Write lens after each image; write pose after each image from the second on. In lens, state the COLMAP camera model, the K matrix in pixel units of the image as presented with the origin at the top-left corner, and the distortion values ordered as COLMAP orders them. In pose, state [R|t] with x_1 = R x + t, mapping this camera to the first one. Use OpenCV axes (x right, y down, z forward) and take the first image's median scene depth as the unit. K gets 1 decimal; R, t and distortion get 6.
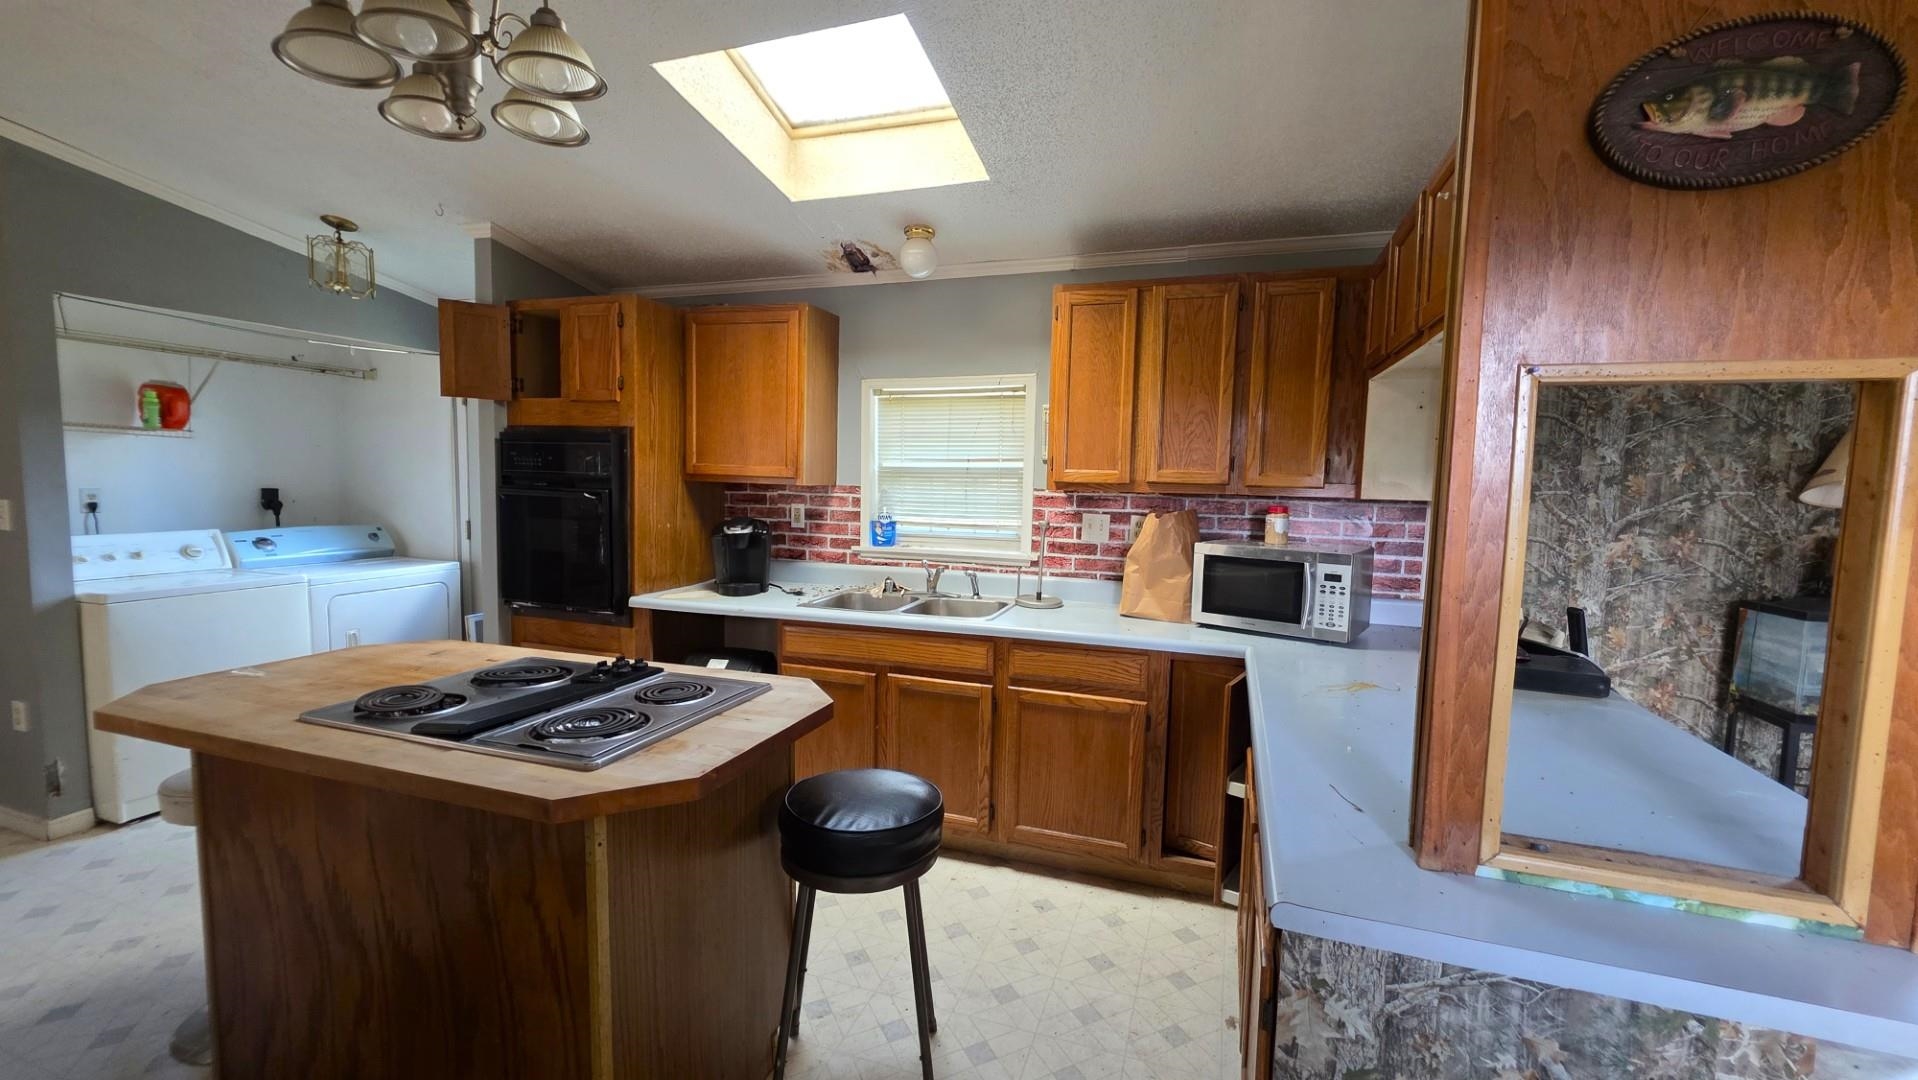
lens RADIAL K [[759.4, 0, 959.0], [0, 759.4, 540.0], [0, 0, 1]] dist [0.001277, -0.000439]
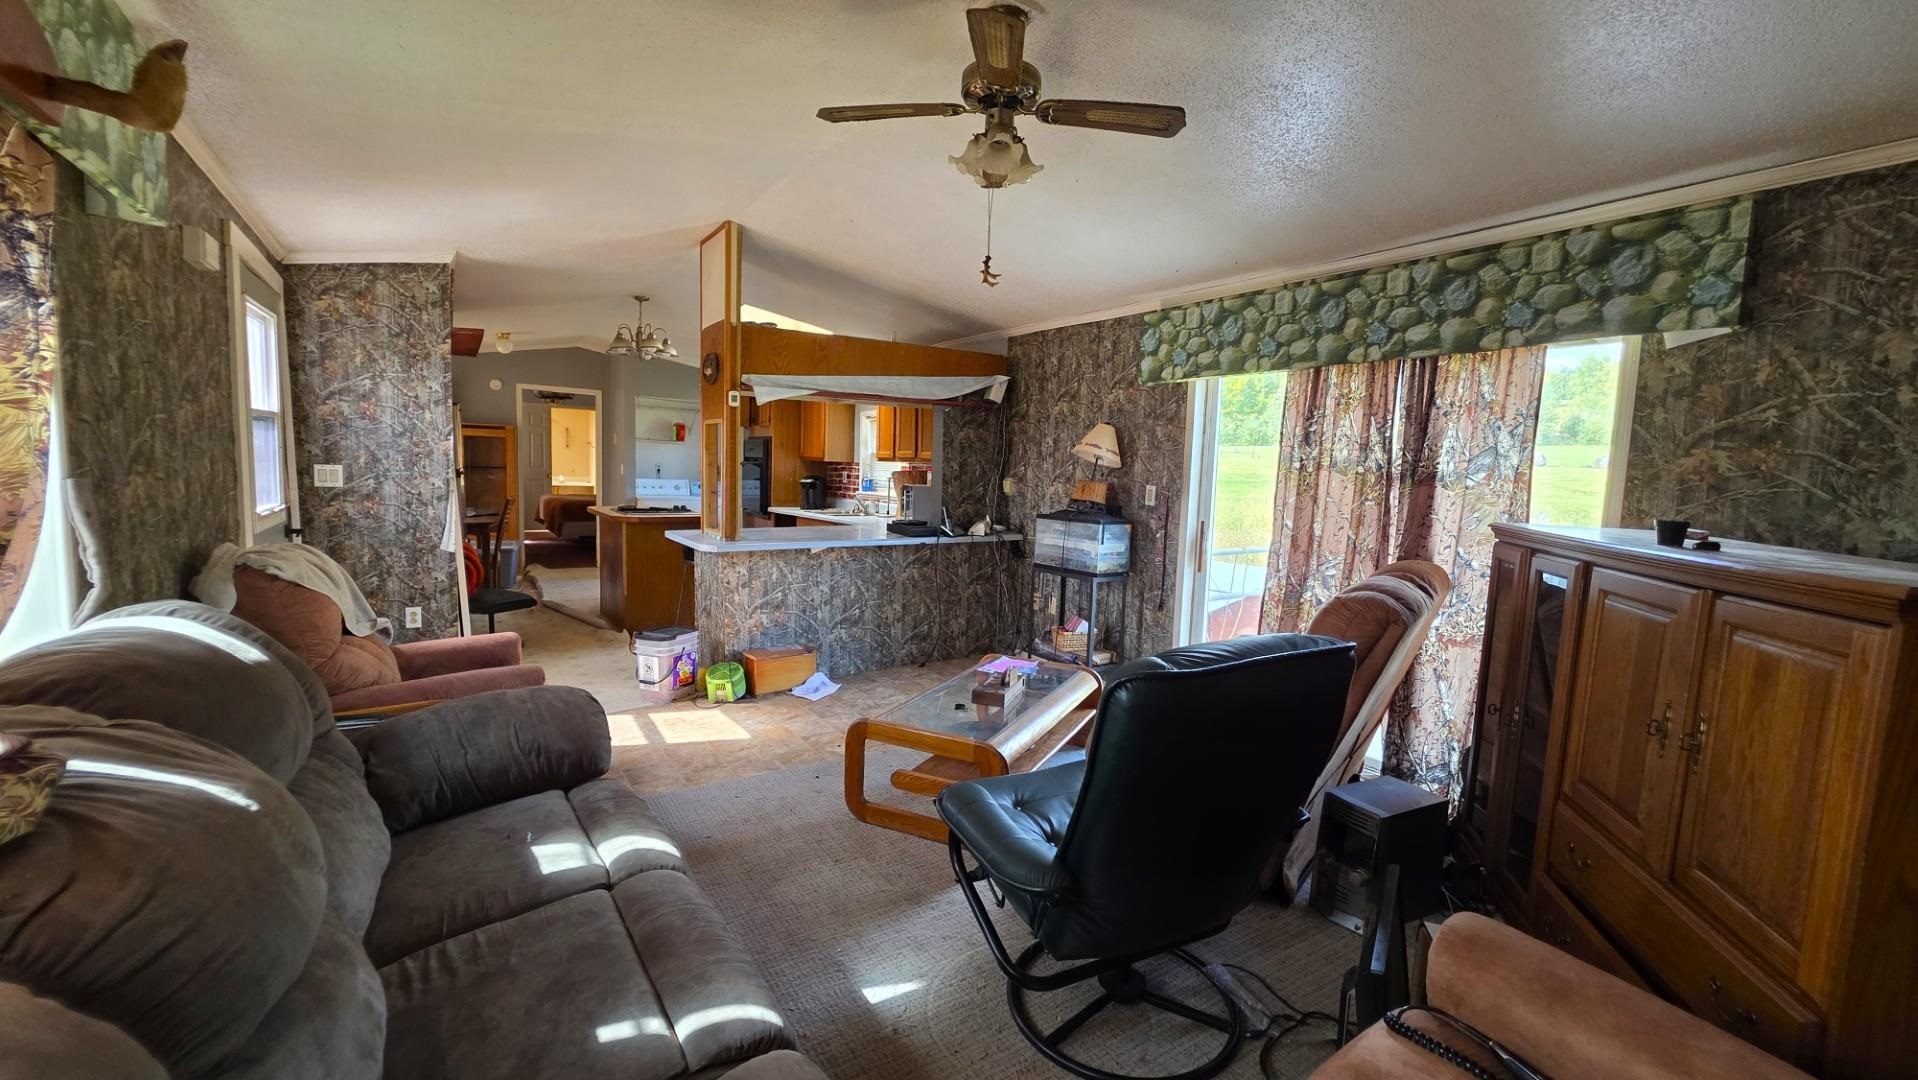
lens RADIAL K [[737.1, 0, 966.9], [0, 737.1, 537.8], [0, 0, 1]] dist [0.001407, 0.000141]
pose [[0.805547, 0.061288, -0.589353, 1.548939], [-0.066684, 0.997695, 0.012607, 0.106428], [0.588767, 0.029145, 0.807777, -0.552788]]
